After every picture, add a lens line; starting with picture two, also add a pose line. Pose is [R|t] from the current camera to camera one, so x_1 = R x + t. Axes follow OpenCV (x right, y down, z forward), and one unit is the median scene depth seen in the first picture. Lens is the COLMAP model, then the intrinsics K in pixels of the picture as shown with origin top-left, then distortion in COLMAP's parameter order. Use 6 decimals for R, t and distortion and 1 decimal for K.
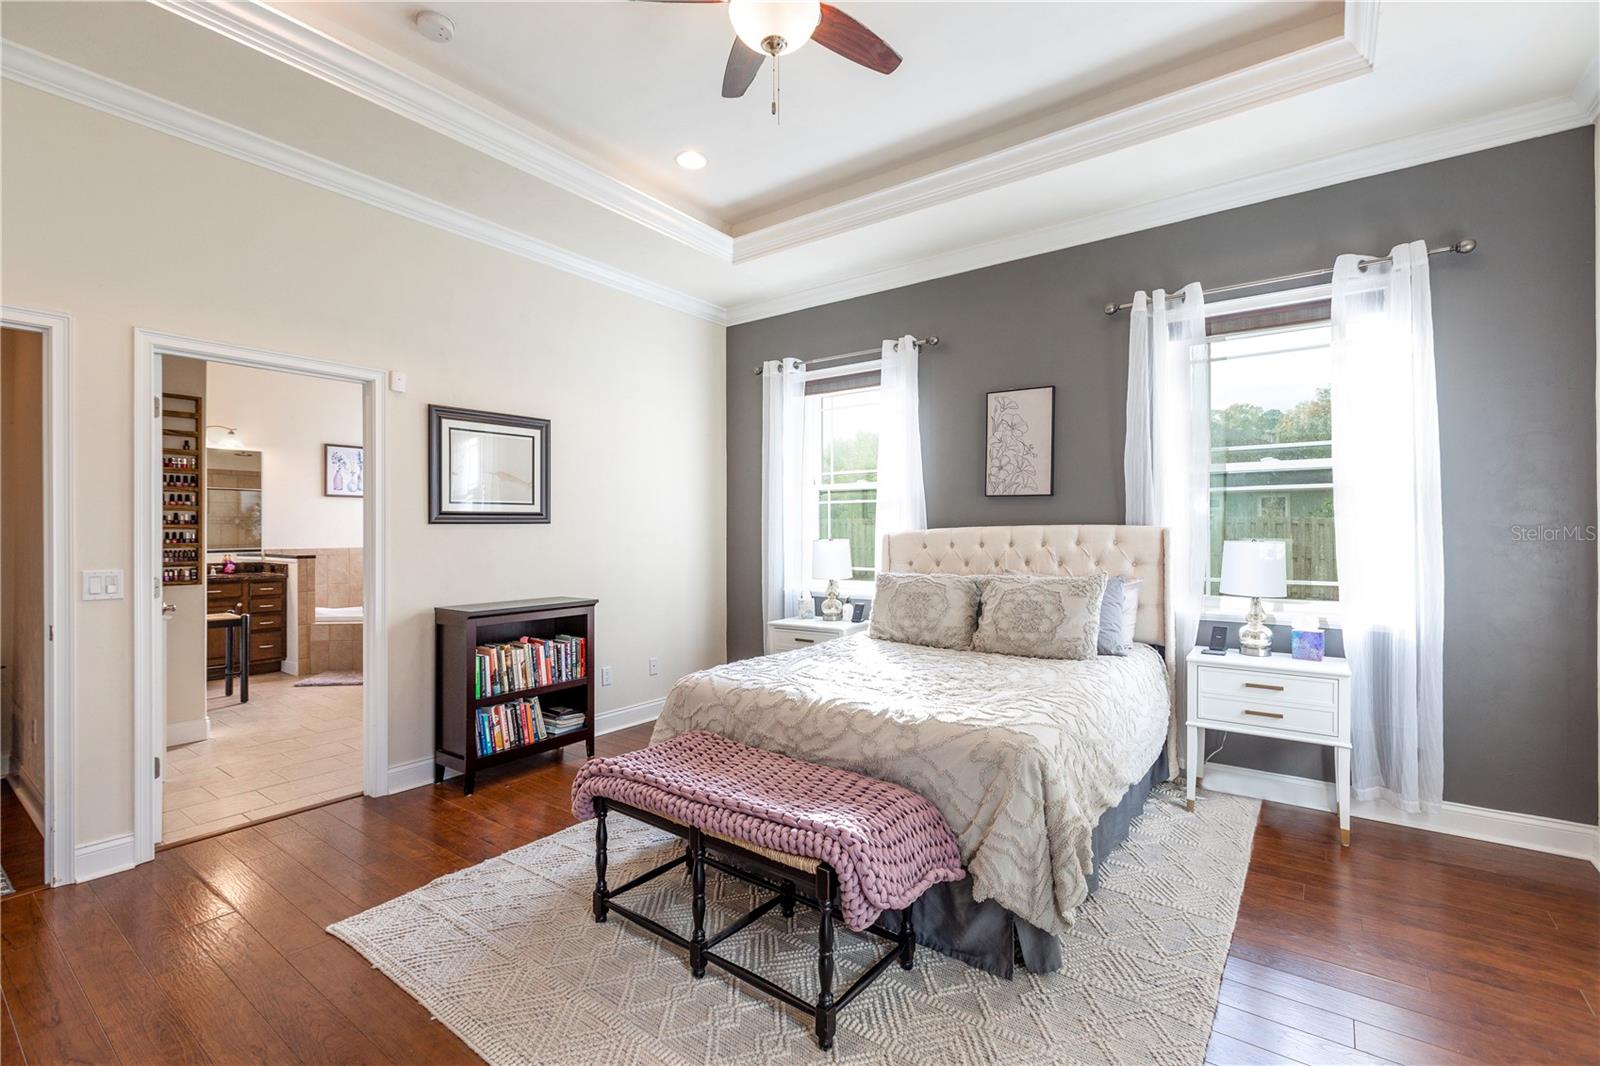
lens RADIAL K [[701.0, 0, 804.7], [0, 701.0, 553.7], [0, 0, 1]] dist [-0.005304, 0.000138]
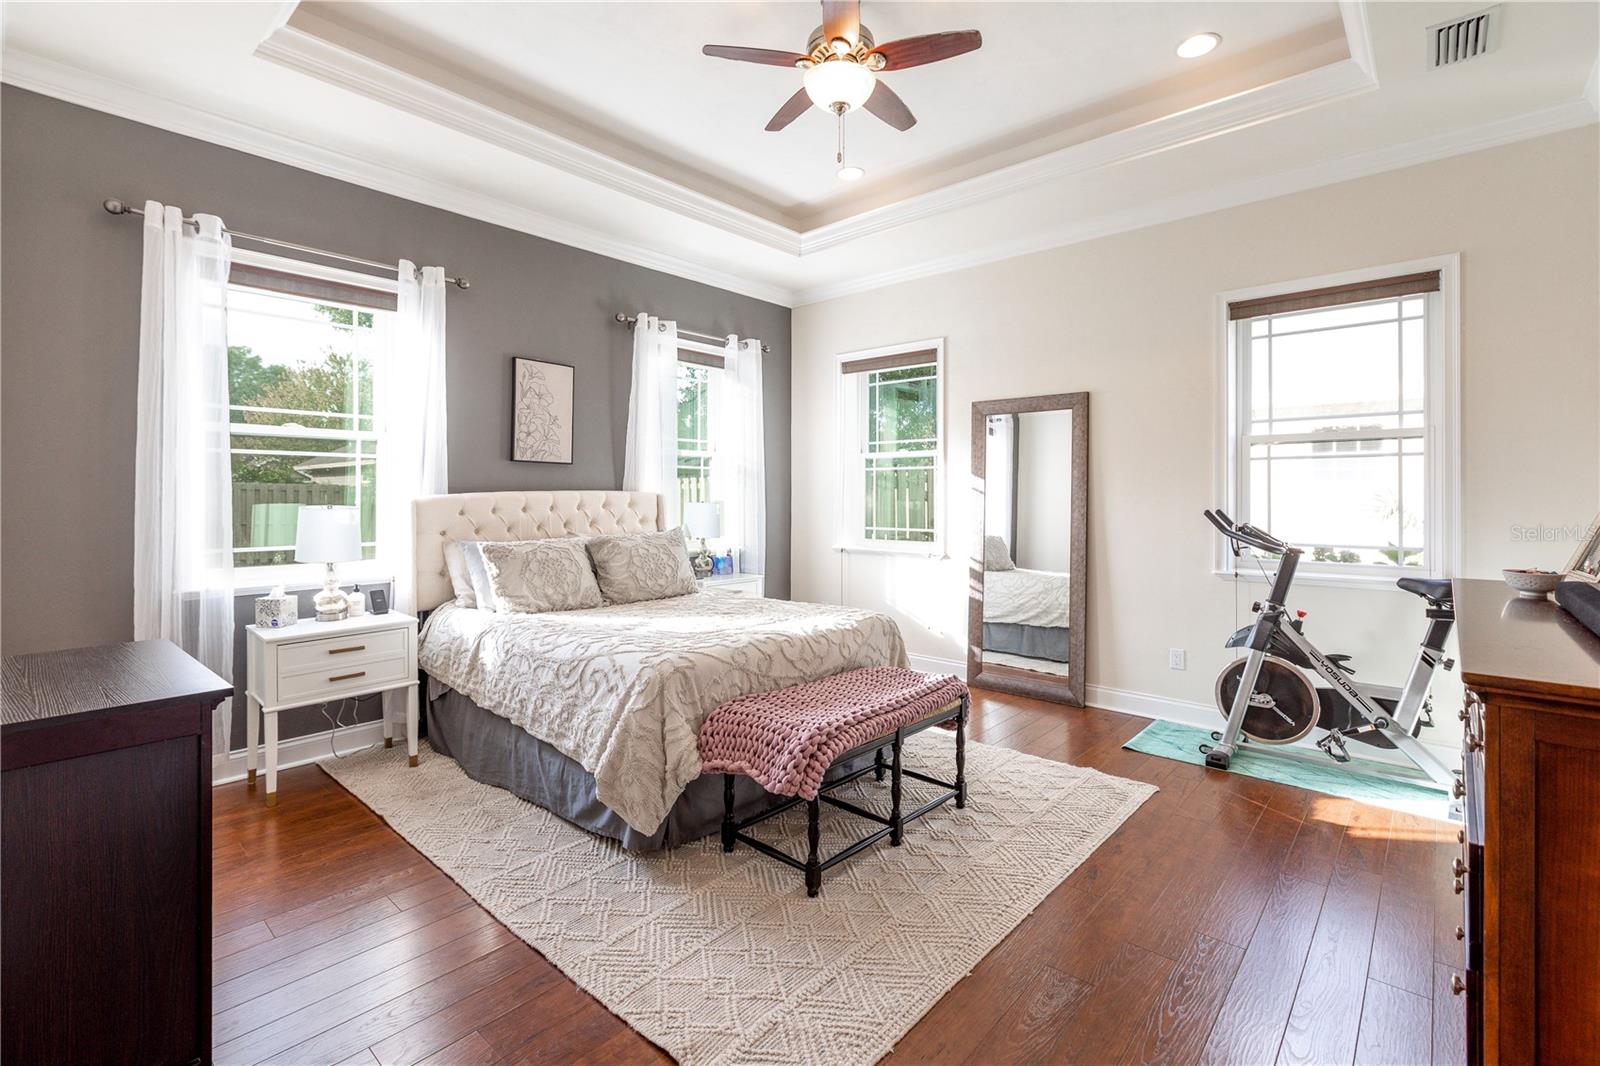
lens RADIAL K [[708.8, 0, 799.5], [0, 708.8, 507.9], [0, 0, 1]] dist [-0.001449, -0.000183]
pose [[0.109167, -0.010605, 0.993967, -0.668921], [0.030235, 0.999516, 0.007344, -0.009807], [-0.993563, 0.029251, 0.109435, 0.474526]]
